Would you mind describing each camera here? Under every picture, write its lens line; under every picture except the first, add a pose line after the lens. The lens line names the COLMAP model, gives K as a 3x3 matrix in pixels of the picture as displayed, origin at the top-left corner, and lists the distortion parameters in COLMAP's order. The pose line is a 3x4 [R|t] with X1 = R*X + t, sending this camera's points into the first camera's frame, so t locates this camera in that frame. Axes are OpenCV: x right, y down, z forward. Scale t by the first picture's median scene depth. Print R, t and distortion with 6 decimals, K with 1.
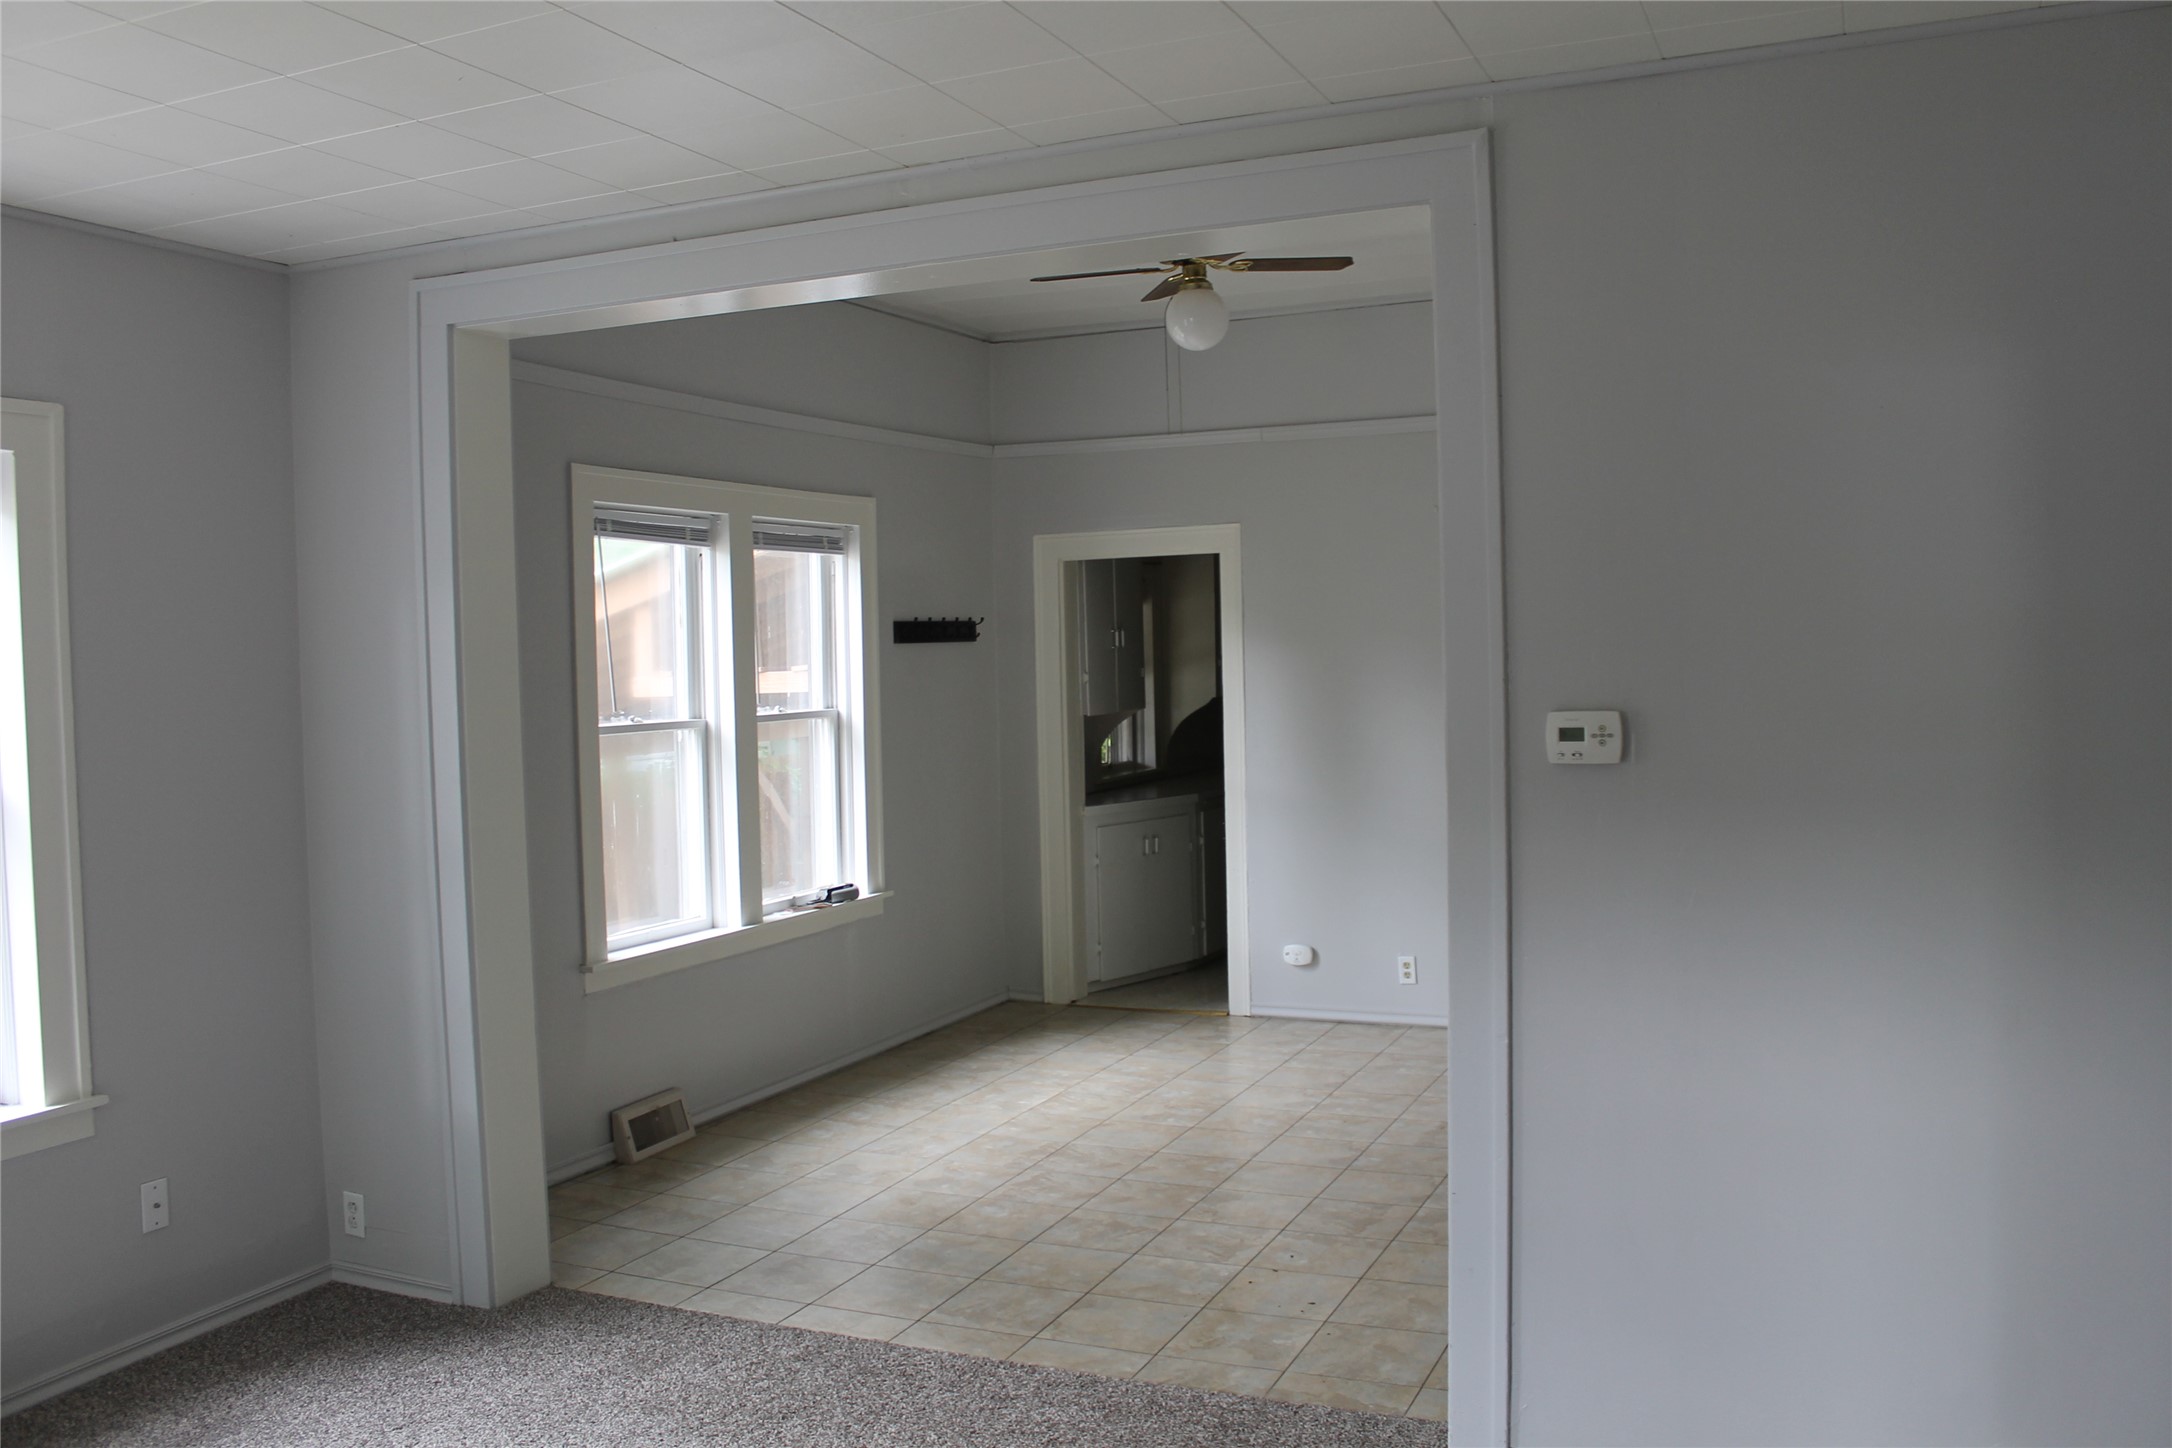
lens RADIAL K [[1875.0, 0, 1086.9], [0, 1875.0, 701.5], [0, 0, 1]] dist [-0.163908, 0.162951]
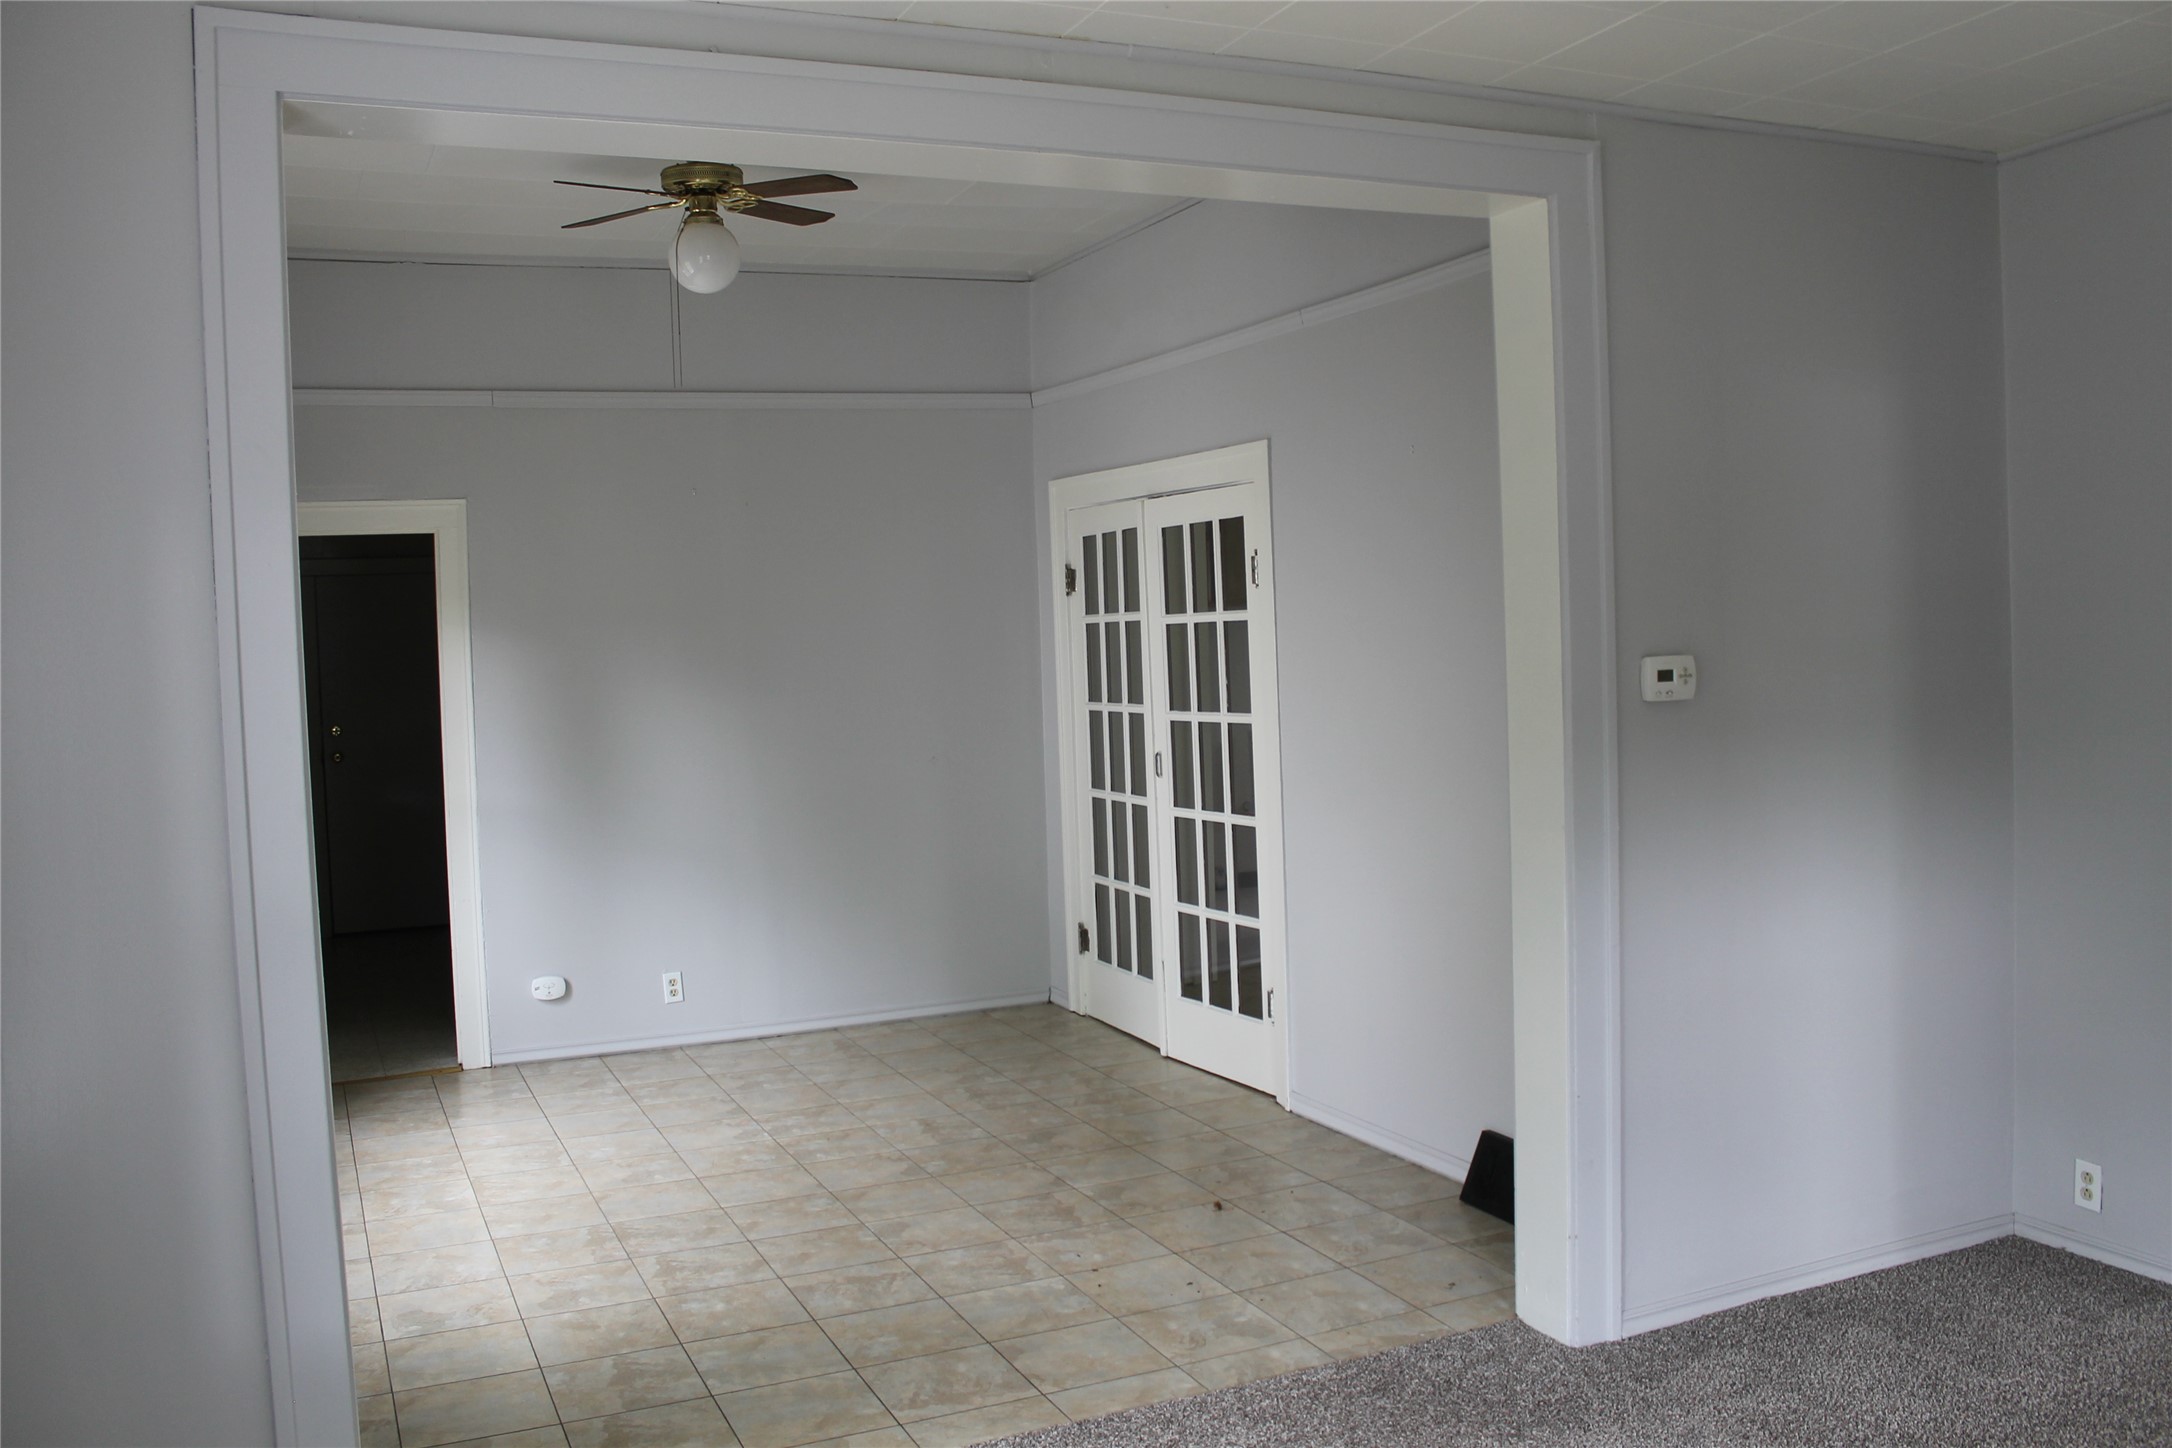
lens RADIAL K [[1875.0, 0, 1086.9], [0, 1875.0, 701.5], [0, 0, 1]] dist [-0.163908, 0.162951]
pose [[0.654216, -0.024679, 0.755905, -0.534260], [0.037347, 0.999302, 0.000302, 0.012530], [-0.755385, 0.028033, 0.654682, 0.321514]]
